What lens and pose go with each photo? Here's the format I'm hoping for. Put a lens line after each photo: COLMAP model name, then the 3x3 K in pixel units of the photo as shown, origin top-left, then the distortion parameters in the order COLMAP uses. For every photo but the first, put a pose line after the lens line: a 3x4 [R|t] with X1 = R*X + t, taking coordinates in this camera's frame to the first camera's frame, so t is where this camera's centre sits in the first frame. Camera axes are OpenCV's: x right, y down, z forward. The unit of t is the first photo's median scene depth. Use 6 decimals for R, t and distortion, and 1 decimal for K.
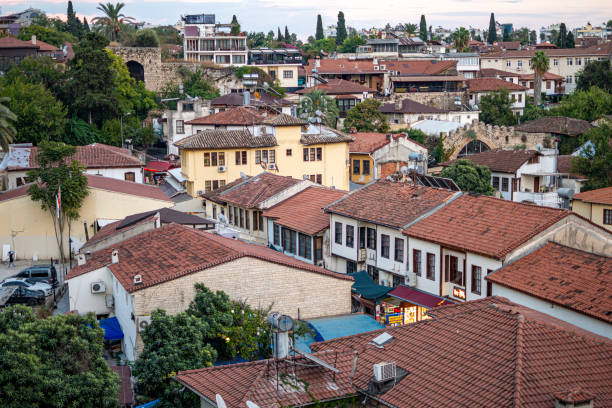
lens RADIAL K [[928.0, 0, 306.0], [0, 928.0, 204.0], [0, 0, 1]] dist [0.002082, 0.010180]
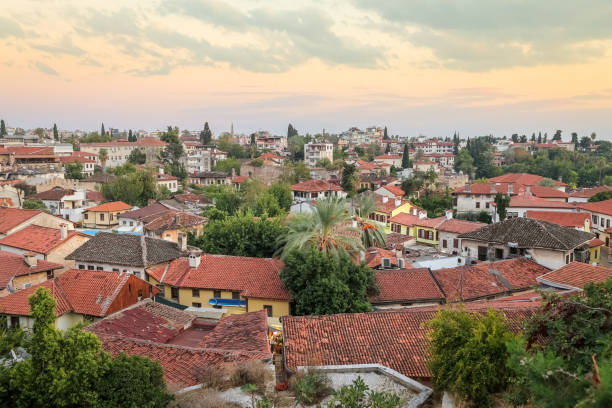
lens RADIAL K [[475.2, 0, 306.0], [0, 475.2, 204.0], [0, 0, 1]] dist [-0.014349, 0.008615]
pose [[0.845109, -0.053754, 0.531885, 0.121041], [0.073118, 0.997204, -0.015396, 0.032179], [-0.529570, 0.051901, 0.846677, -0.202465]]
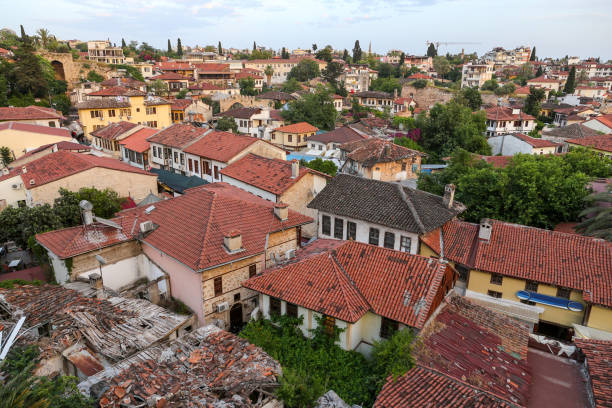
lens RADIAL K [[417.2, 0, 306.0], [0, 417.2, 204.0], [0, 0, 1]] dist [-0.072010, 0.089231]
pose [[0.955033, -0.072140, 0.287589, 0.058792], [0.021485, 0.984238, 0.175541, -0.005007], [-0.295719, -0.161468, 0.941530, 0.029591]]
